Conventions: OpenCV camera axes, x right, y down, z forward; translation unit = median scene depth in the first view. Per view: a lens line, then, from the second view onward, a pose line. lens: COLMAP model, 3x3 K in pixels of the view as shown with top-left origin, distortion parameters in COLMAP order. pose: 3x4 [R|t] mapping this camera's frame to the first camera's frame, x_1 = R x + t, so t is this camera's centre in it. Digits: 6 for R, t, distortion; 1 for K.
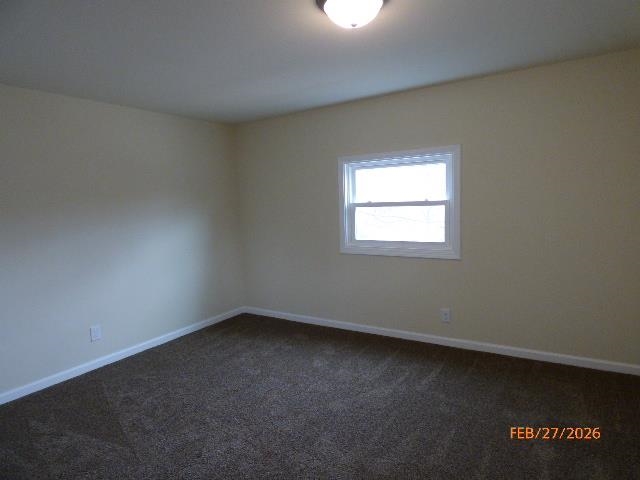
lens RADIAL K [[385.4, 0, 320.0], [0, 385.4, 240.0], [0, 0, 1]] dist [-0.006742, -0.000450]
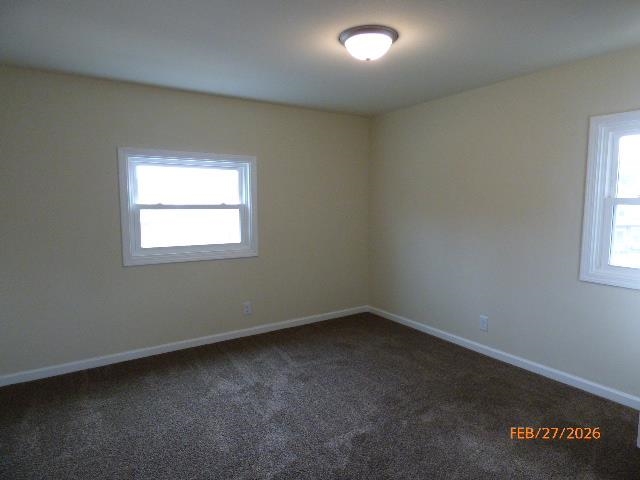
lens RADIAL K [[380.6, 0, 320.0], [0, 380.6, 240.0], [0, 0, 1]] dist [-0.000596, 0.000188]
pose [[0.408721, -0.054525, 0.911029, -0.573489], [0.068841, 0.997212, 0.028799, -0.017436], [-0.910059, 0.050946, 0.411335, 0.347984]]
